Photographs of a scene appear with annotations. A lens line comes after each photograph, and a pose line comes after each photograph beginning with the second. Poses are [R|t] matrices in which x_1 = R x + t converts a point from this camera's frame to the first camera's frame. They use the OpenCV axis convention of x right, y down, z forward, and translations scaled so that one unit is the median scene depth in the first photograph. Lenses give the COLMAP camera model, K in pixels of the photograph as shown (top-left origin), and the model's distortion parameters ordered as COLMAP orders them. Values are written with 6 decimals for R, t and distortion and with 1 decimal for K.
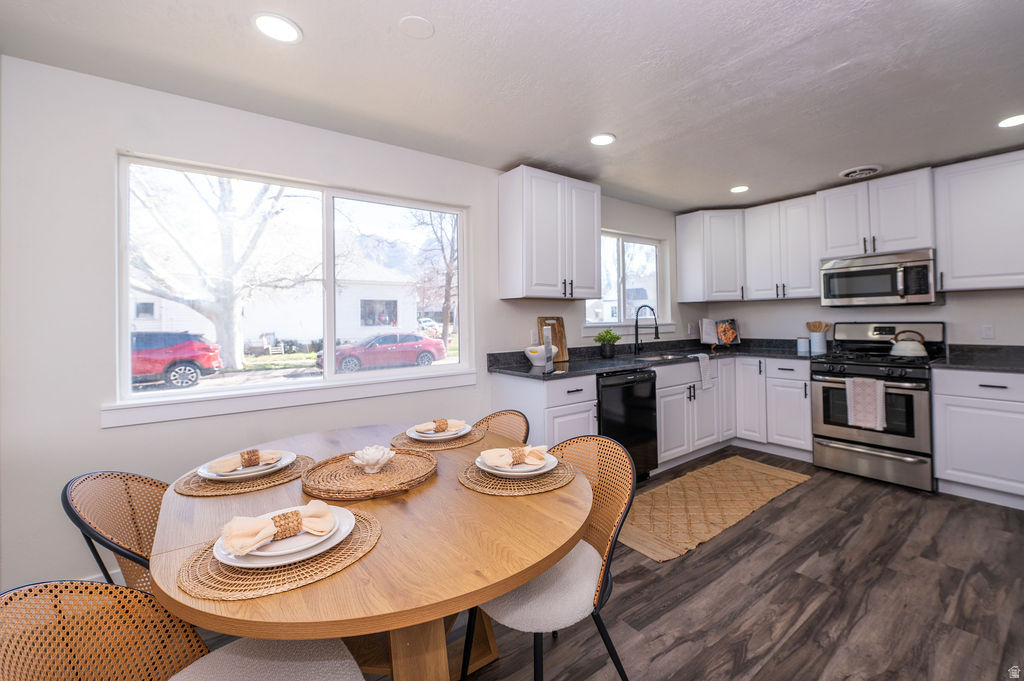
lens RADIAL K [[429.3, 0, 514.6], [0, 429.3, 322.4], [0, 0, 1]] dist [-0.021775, -0.000062]
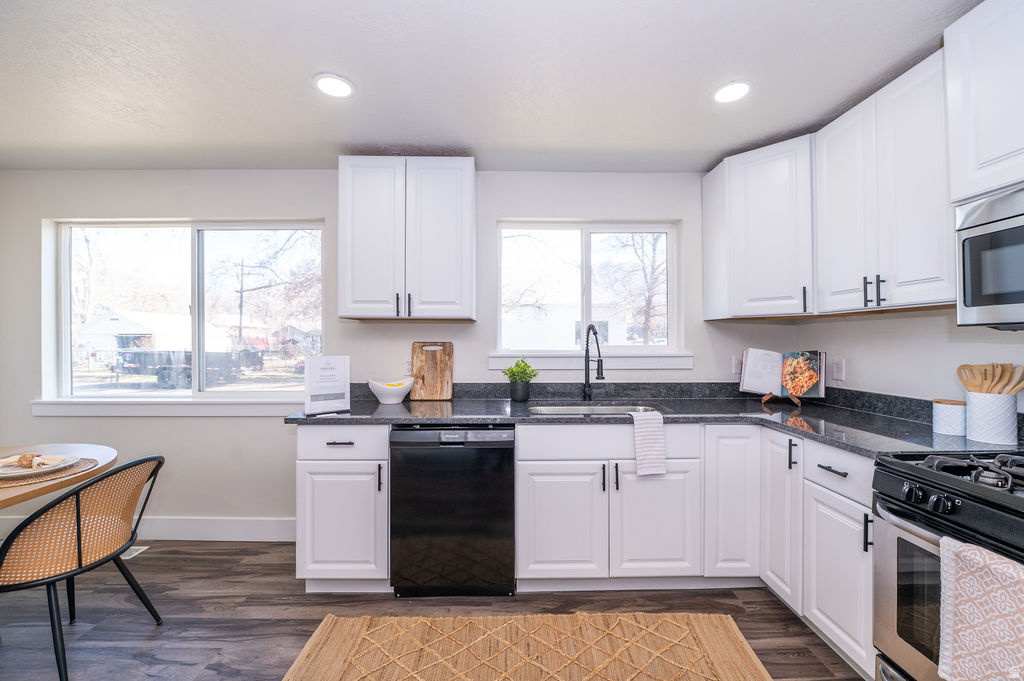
lens RADIAL K [[402.7, 0, 512.0], [0, 402.7, 340.5], [0, 0, 1]] dist [-0.004296, -0.000135]
pose [[0.807621, 0.016838, -0.589461, 0.607248], [-0.014123, 0.999858, 0.009211, -0.023212], [0.589533, 0.000886, 0.807744, 0.464608]]
